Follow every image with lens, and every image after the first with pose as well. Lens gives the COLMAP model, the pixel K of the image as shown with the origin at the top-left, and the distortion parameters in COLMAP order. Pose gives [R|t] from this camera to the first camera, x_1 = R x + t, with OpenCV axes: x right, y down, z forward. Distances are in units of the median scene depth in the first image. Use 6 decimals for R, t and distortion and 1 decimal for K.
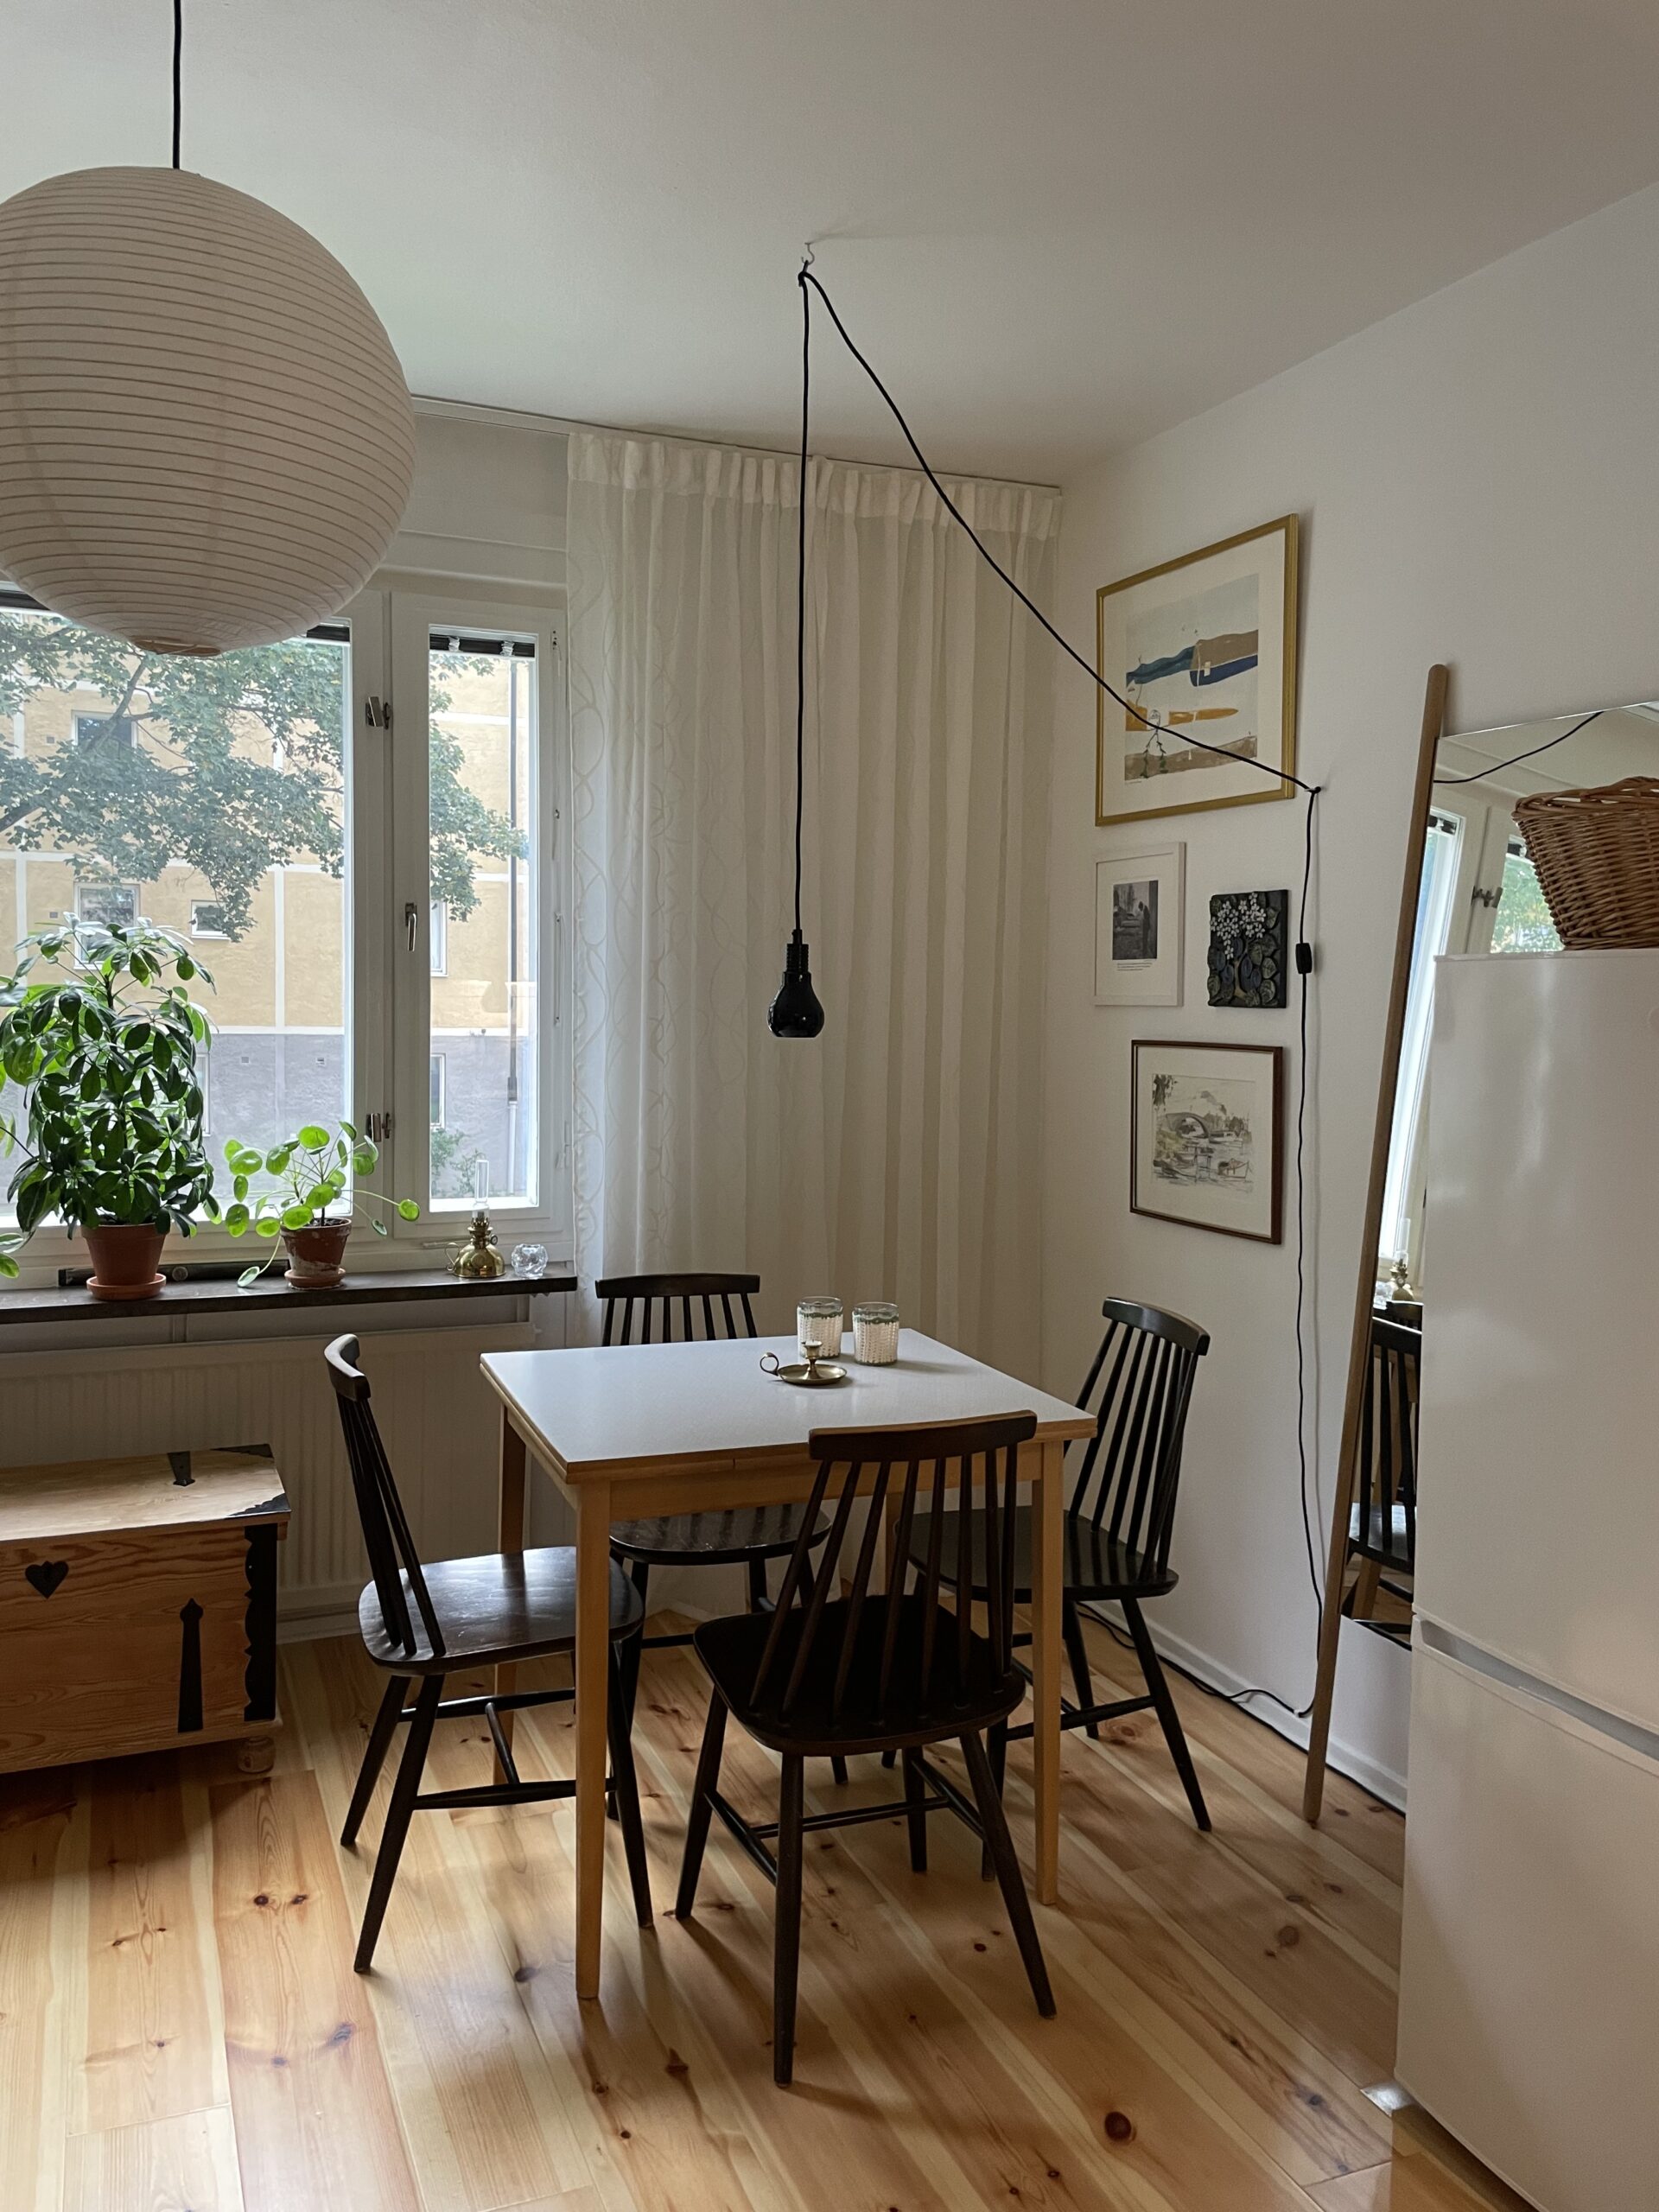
lens RADIAL K [[1682.9, 0, 844.9], [0, 1682.9, 1094.5], [0, 0, 1]] dist [0.083206, -0.117271]
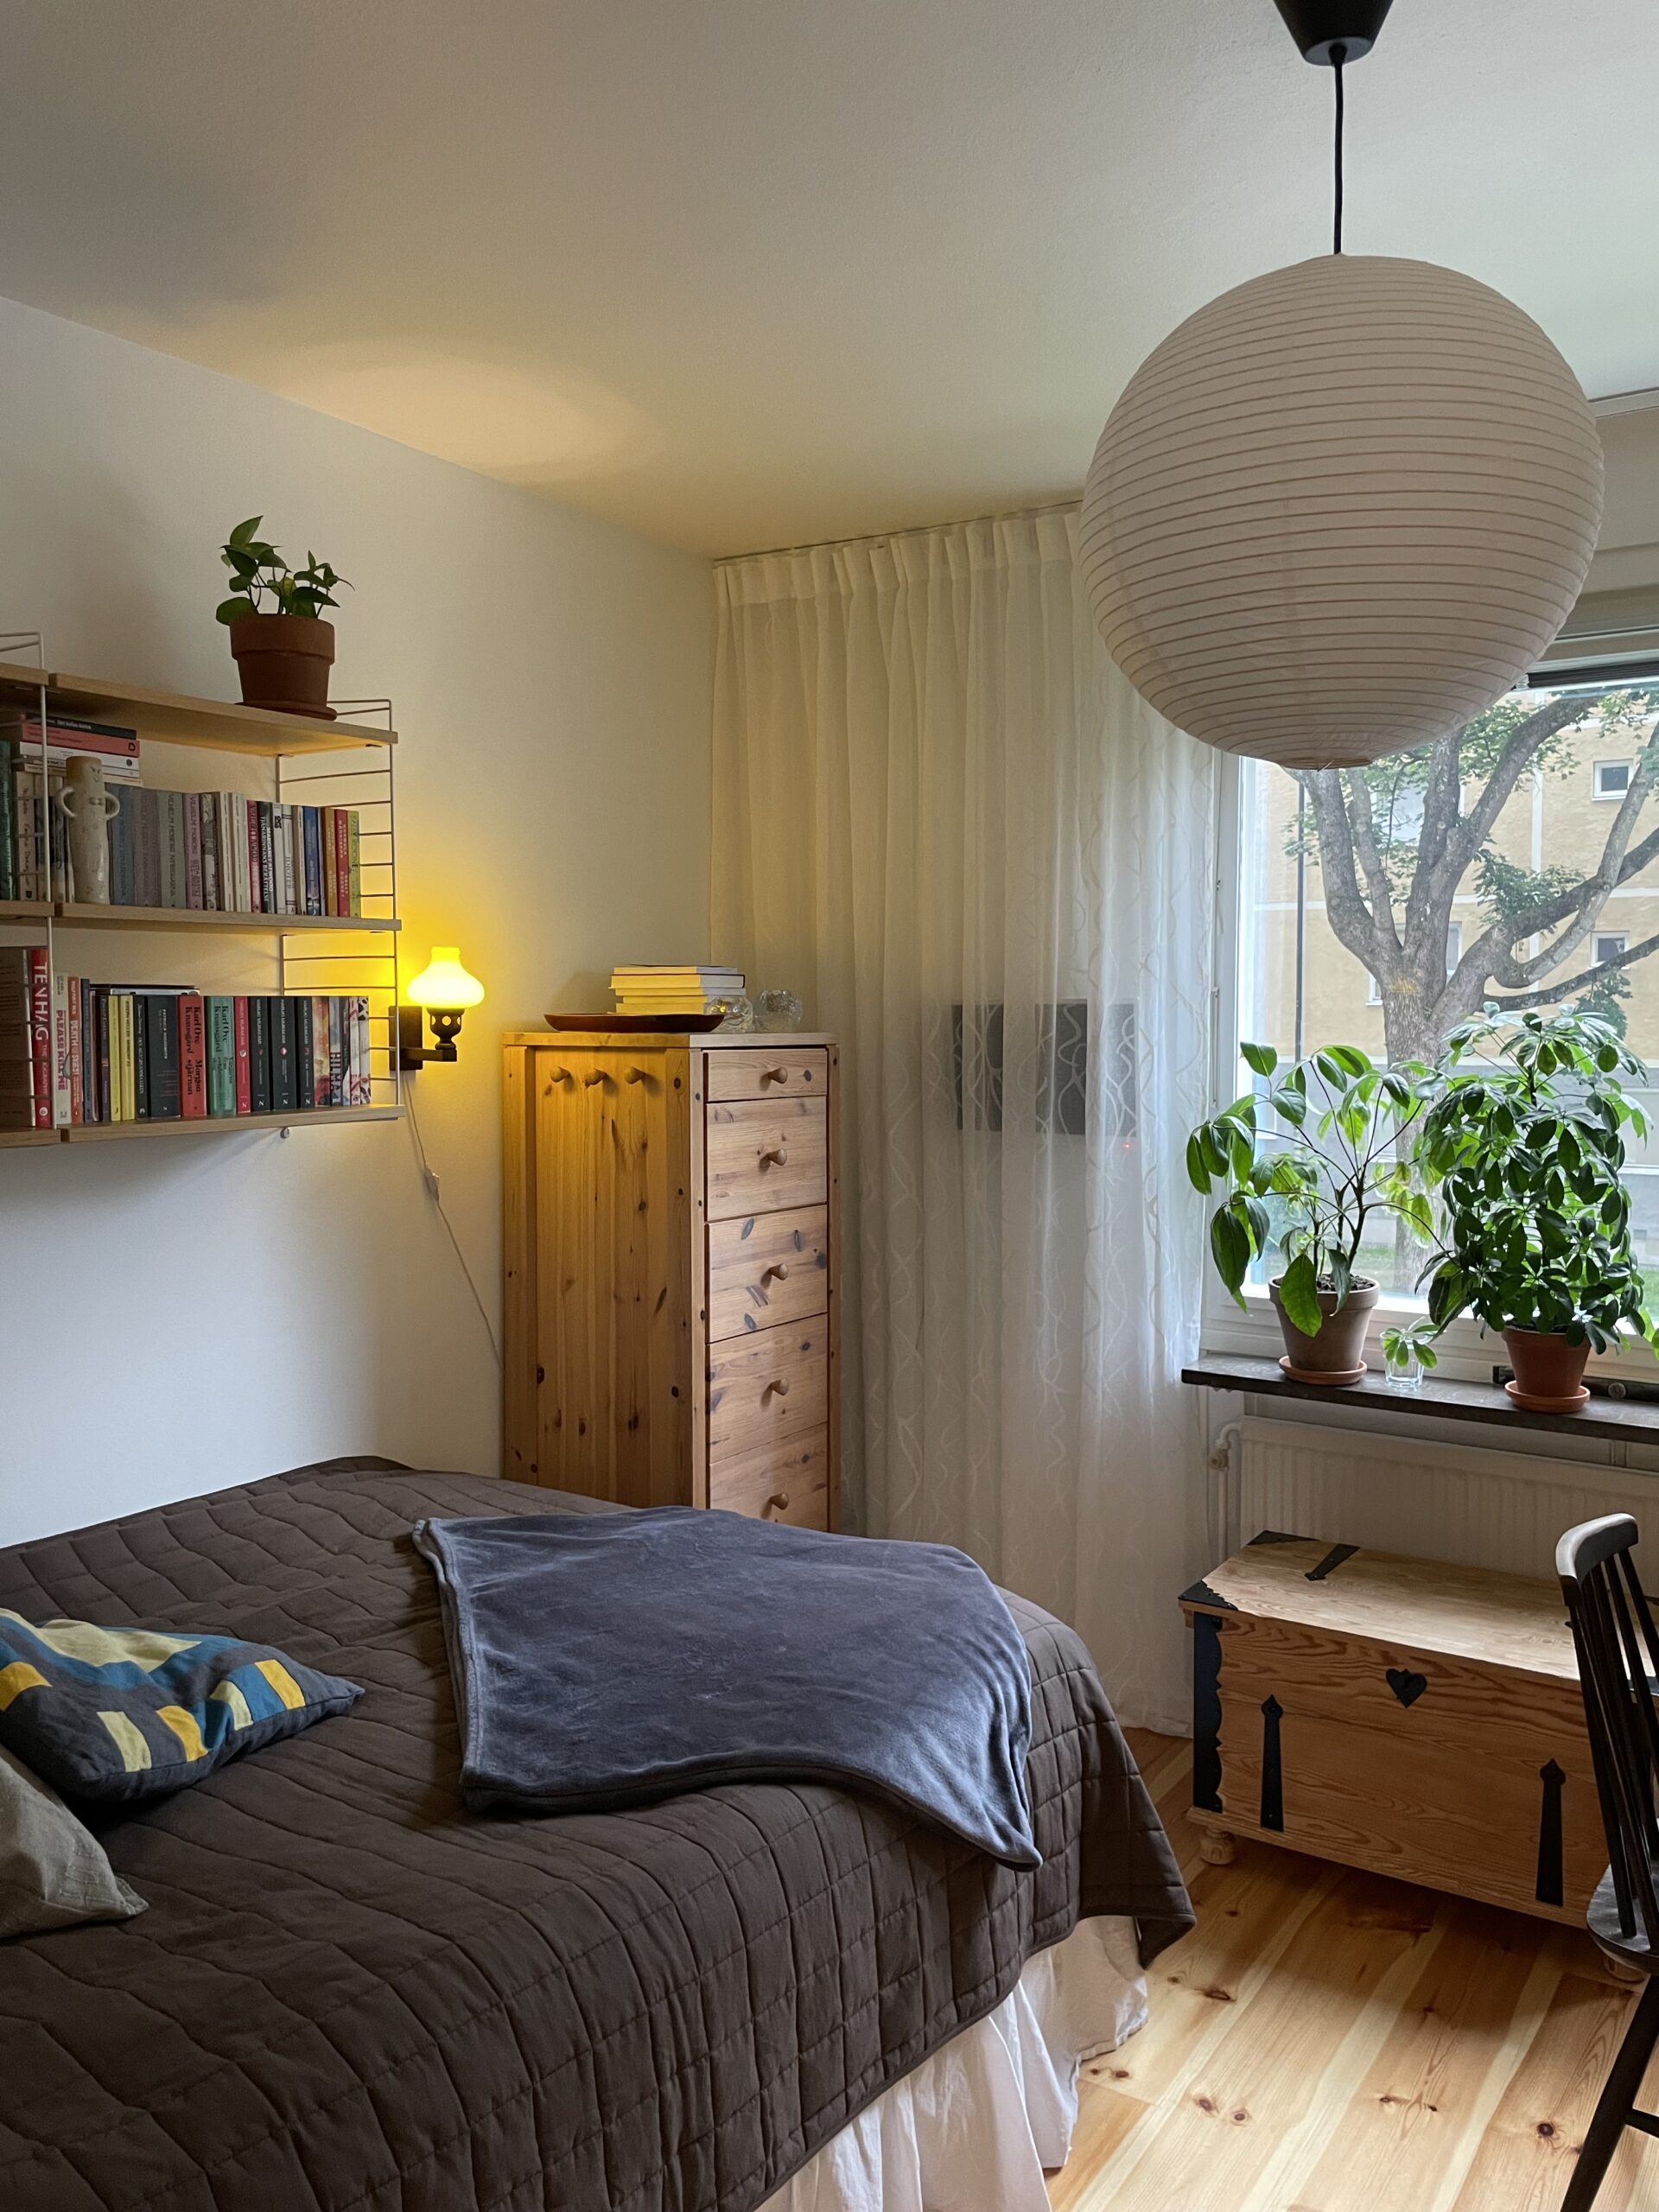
lens RADIAL K [[1682.9, 0, 827.9], [0, 1682.9, 1093.6], [0, 0, 1]] dist [0.083206, -0.117271]
pose [[0.549592, 0.021821, -0.835148, 0.153193], [-0.036586, 0.999328, 0.002034, -0.045164], [0.834632, 0.029437, 0.550021, 0.163683]]
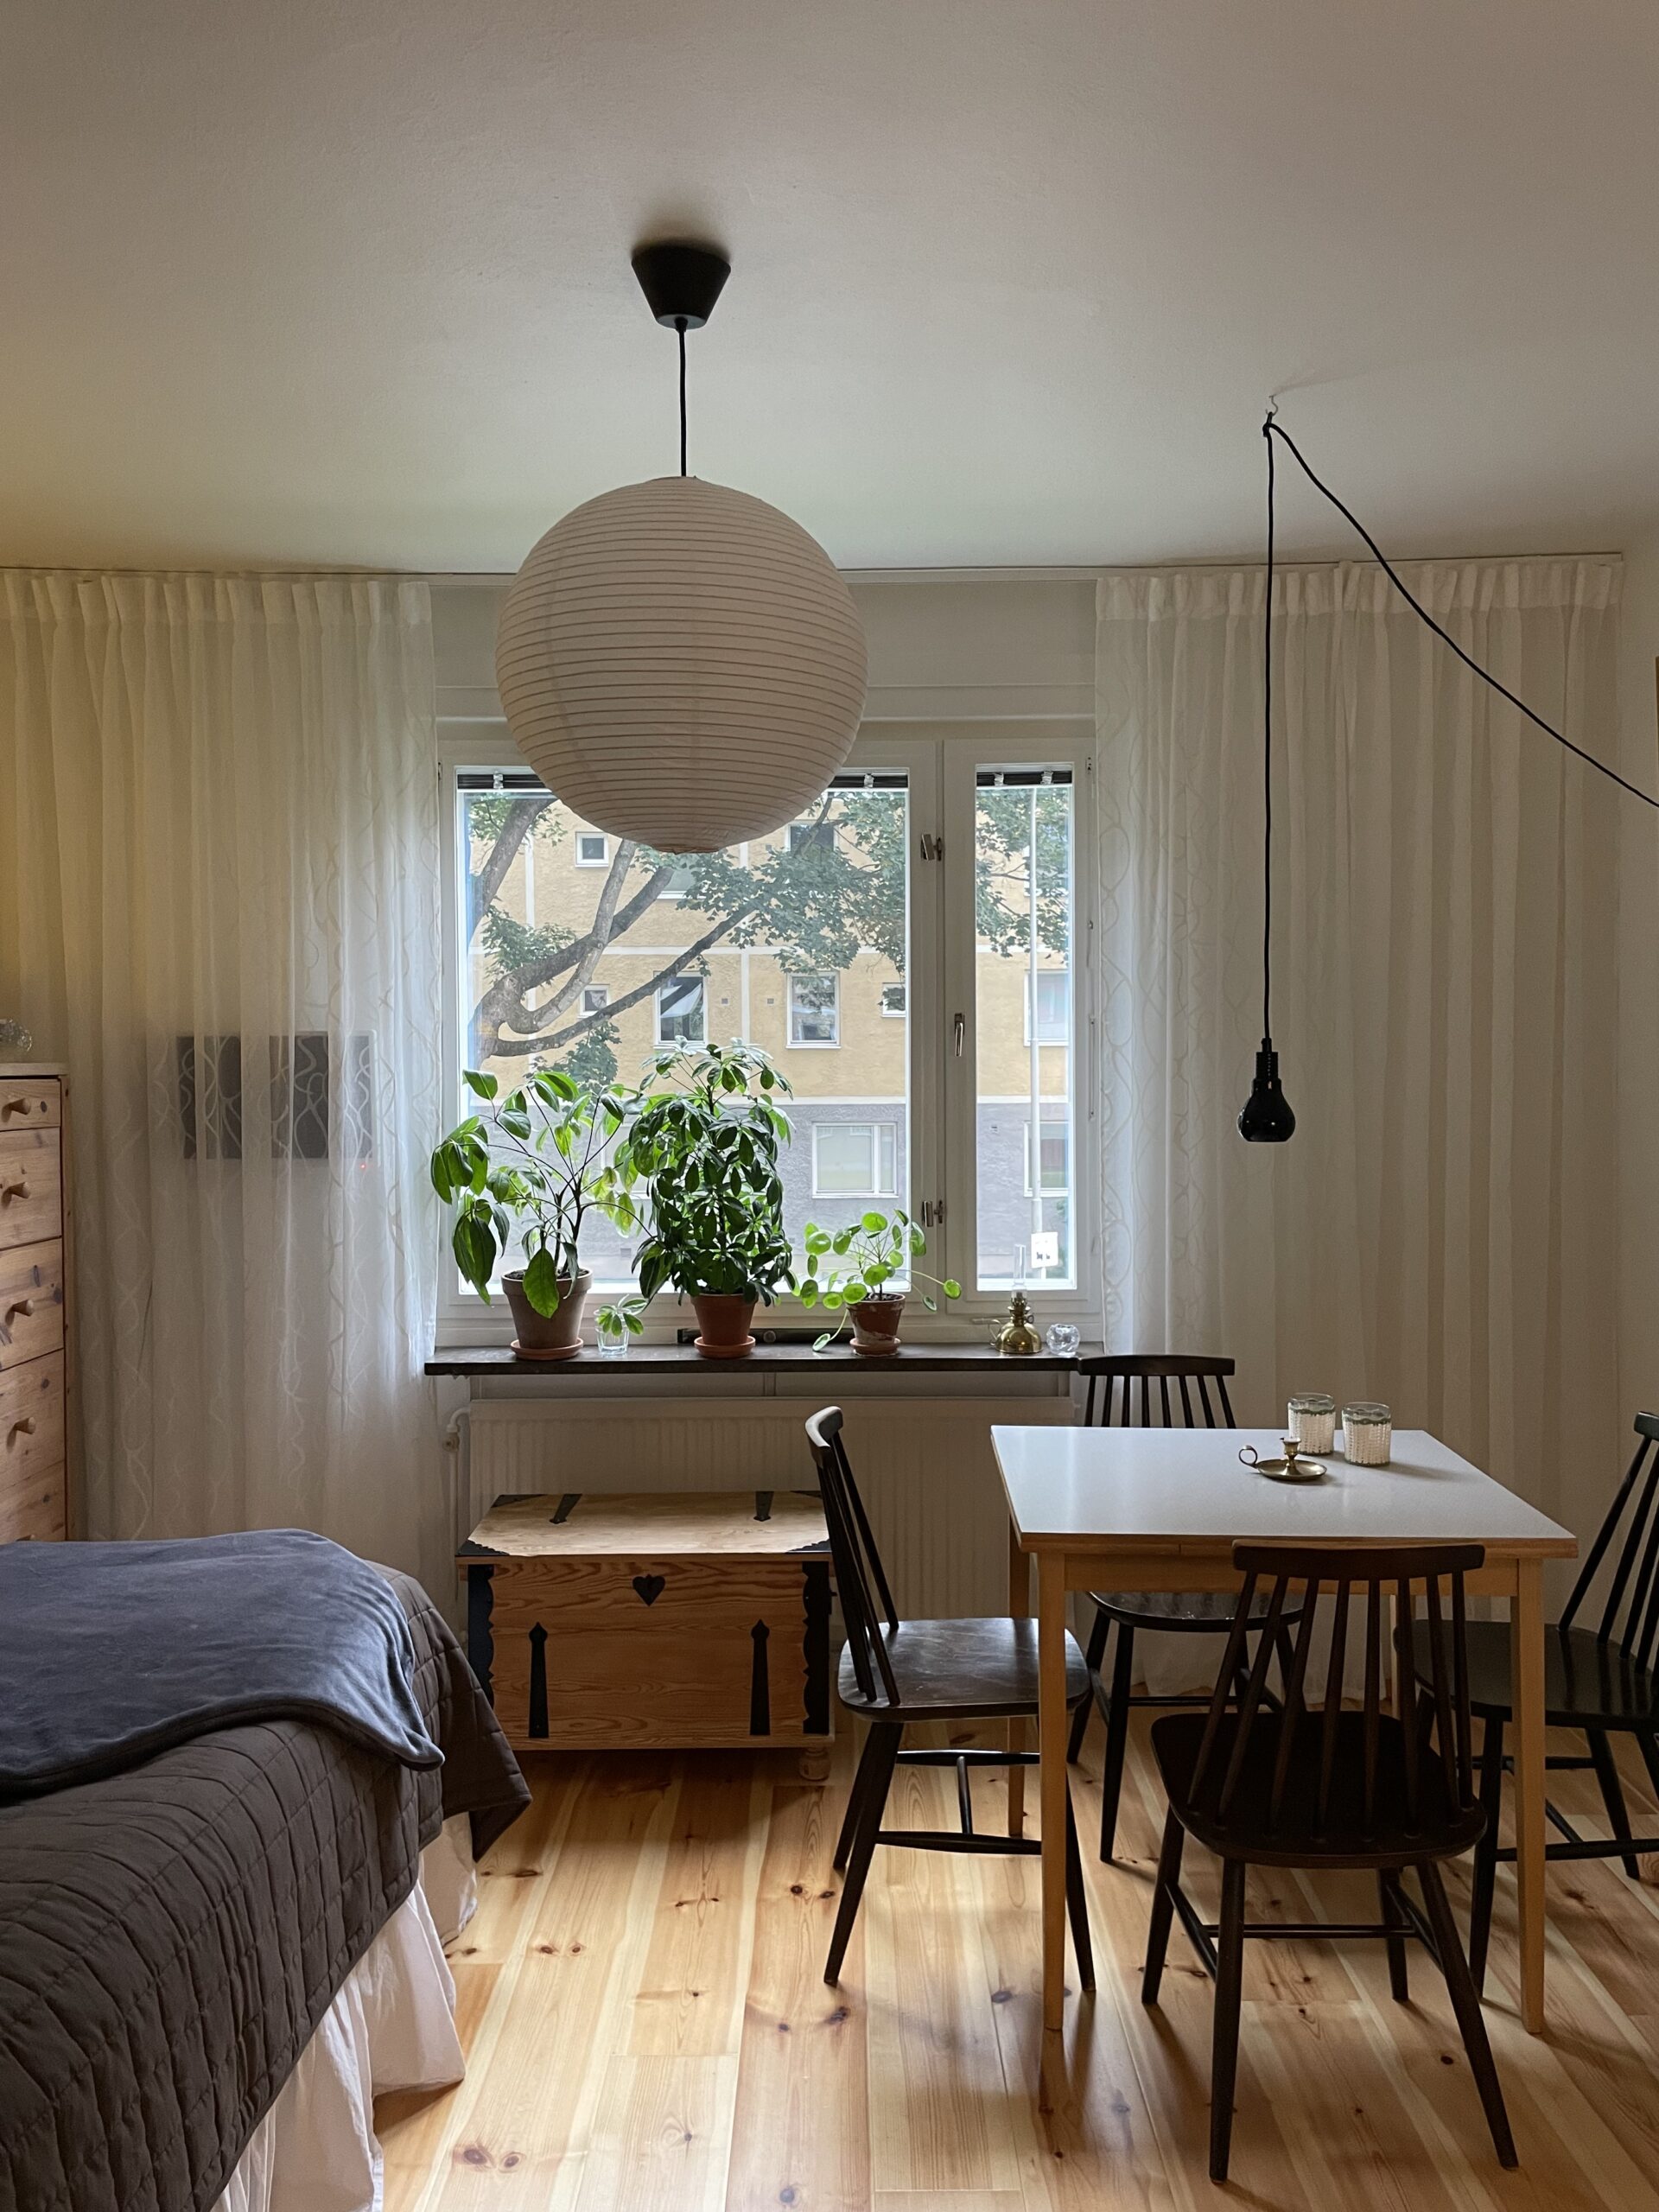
lens RADIAL K [[1682.9, 0, 841.2], [0, 1682.9, 1096.6], [0, 0, 1]] dist [0.083206, -0.117271]
pose [[0.920105, -0.012214, -0.391480, 0.125943], [-0.001595, 0.999389, -0.034929, -0.022476], [0.391667, 0.032763, 0.919523, -0.060230]]
